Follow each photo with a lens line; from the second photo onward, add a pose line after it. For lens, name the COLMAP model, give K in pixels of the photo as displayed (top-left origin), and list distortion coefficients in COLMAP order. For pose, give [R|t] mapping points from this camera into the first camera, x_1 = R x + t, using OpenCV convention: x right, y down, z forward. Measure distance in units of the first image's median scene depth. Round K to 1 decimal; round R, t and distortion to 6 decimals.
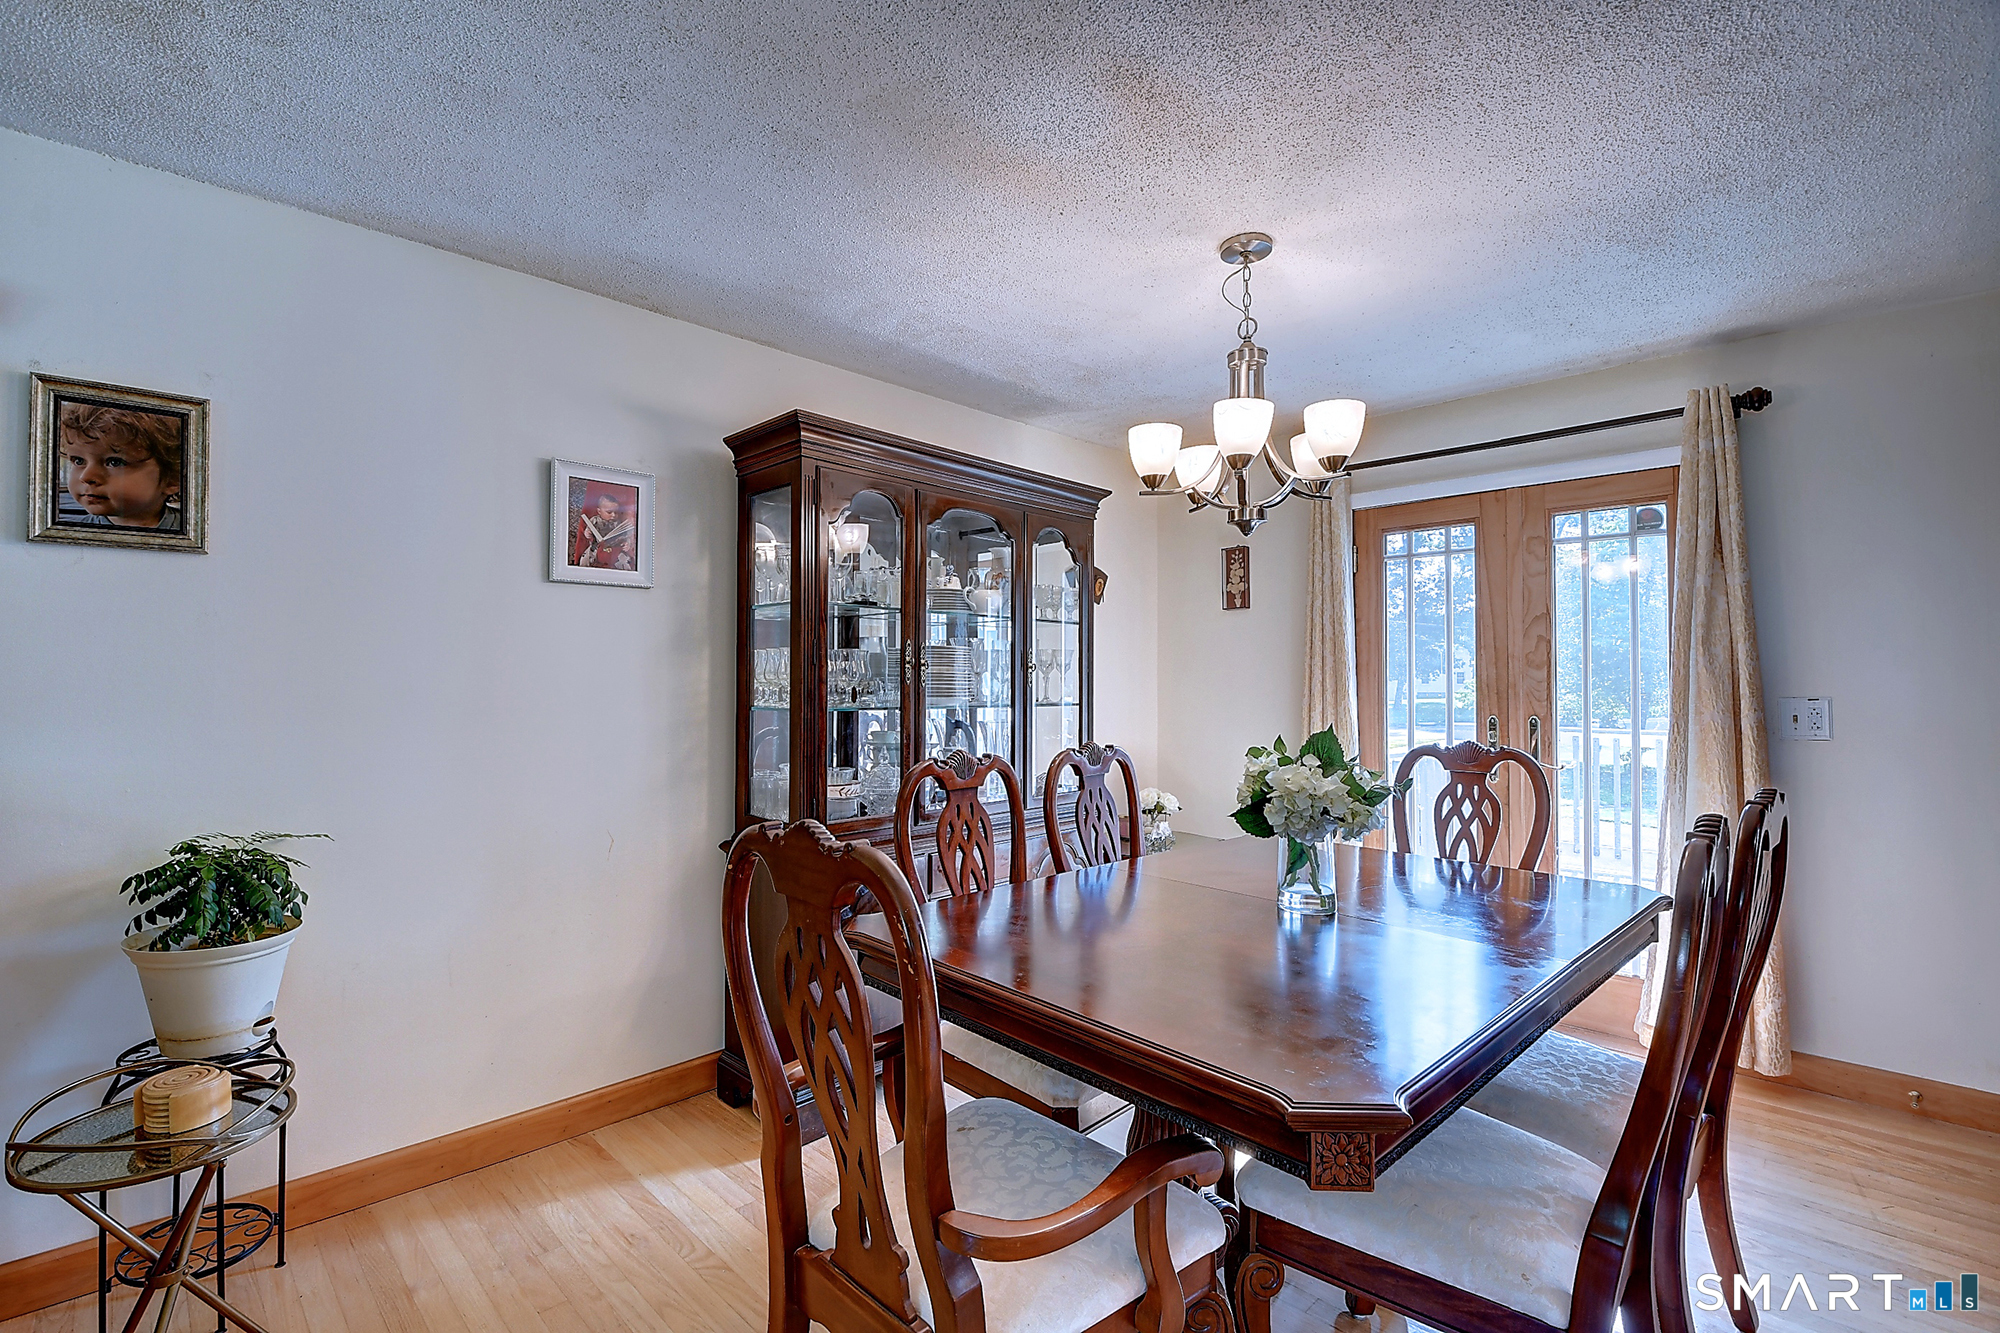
lens RADIAL K [[885.1, 0, 980.0], [0, 885.1, 668.3], [0, 0, 1]] dist [-0.000689, -0.012722]
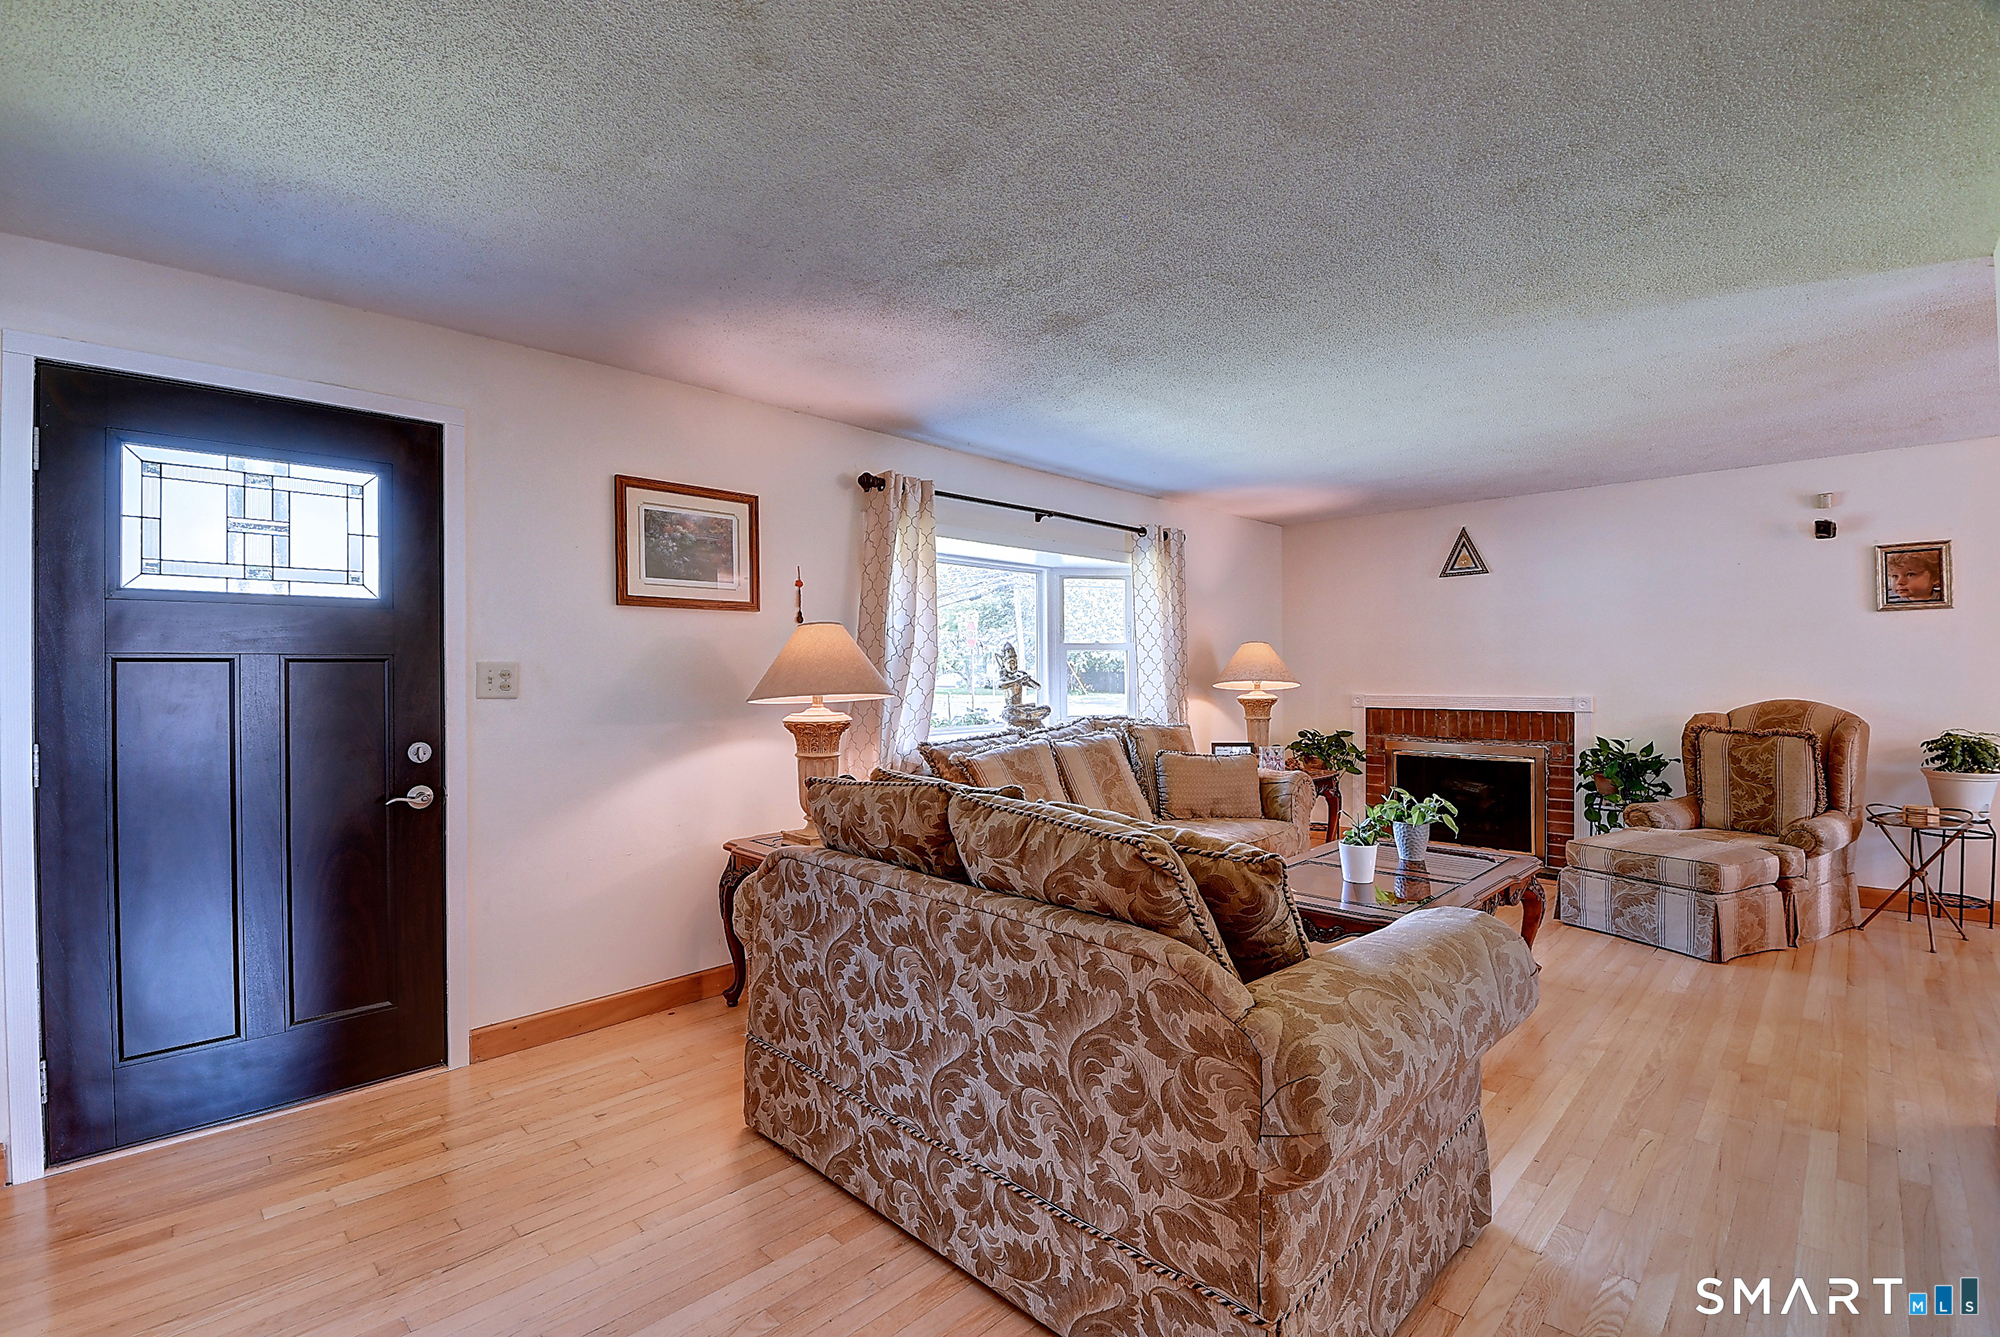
lens RADIAL K [[864.0, 0, 1000.0], [0, 864.0, 668.5], [0, 0, 1]] dist [-0.012906, -0.007247]
pose [[0.004413, -0.004521, -0.999980, 0.867641], [0.026686, 0.999634, -0.004401, -0.021001], [0.999634, -0.026666, 0.004532, -1.004503]]
